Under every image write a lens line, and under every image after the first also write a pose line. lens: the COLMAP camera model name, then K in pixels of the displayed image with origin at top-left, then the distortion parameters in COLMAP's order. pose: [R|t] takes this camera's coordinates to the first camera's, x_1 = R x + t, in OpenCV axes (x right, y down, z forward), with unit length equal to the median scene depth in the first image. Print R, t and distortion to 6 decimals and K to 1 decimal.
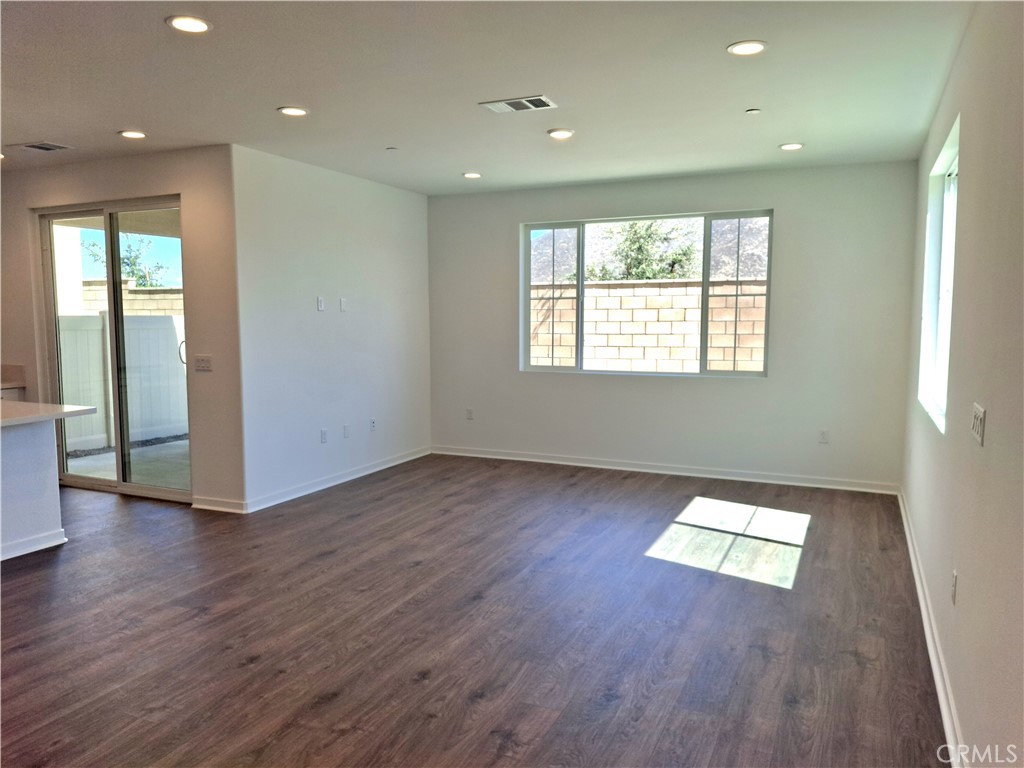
lens RADIAL K [[758.1, 0, 514.8], [0, 758.1, 385.8], [0, 0, 1]] dist [0.028753, -0.061972]
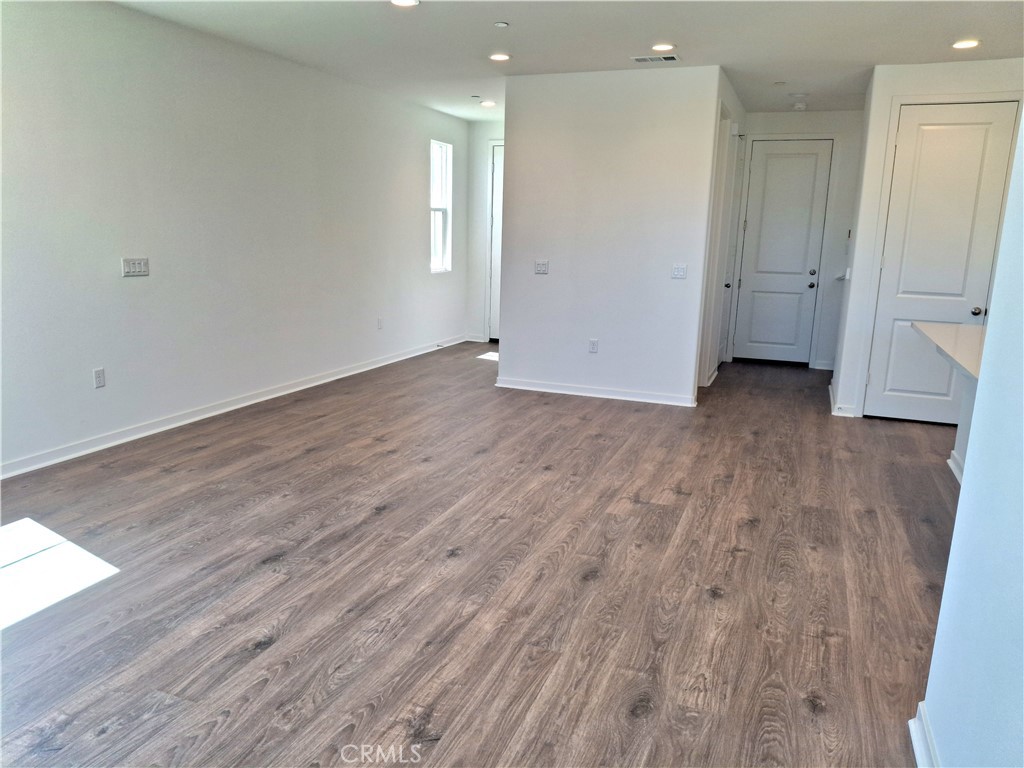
lens RADIAL K [[758.1, 0, 509.4], [0, 758.1, 385.4], [0, 0, 1]] dist [0.028753, -0.061972]
pose [[-0.998422, -0.013279, -0.054570, -0.121957], [-0.028976, 0.954137, 0.297965, -0.131511], [0.048110, 0.299076, -0.953016, 1.446244]]
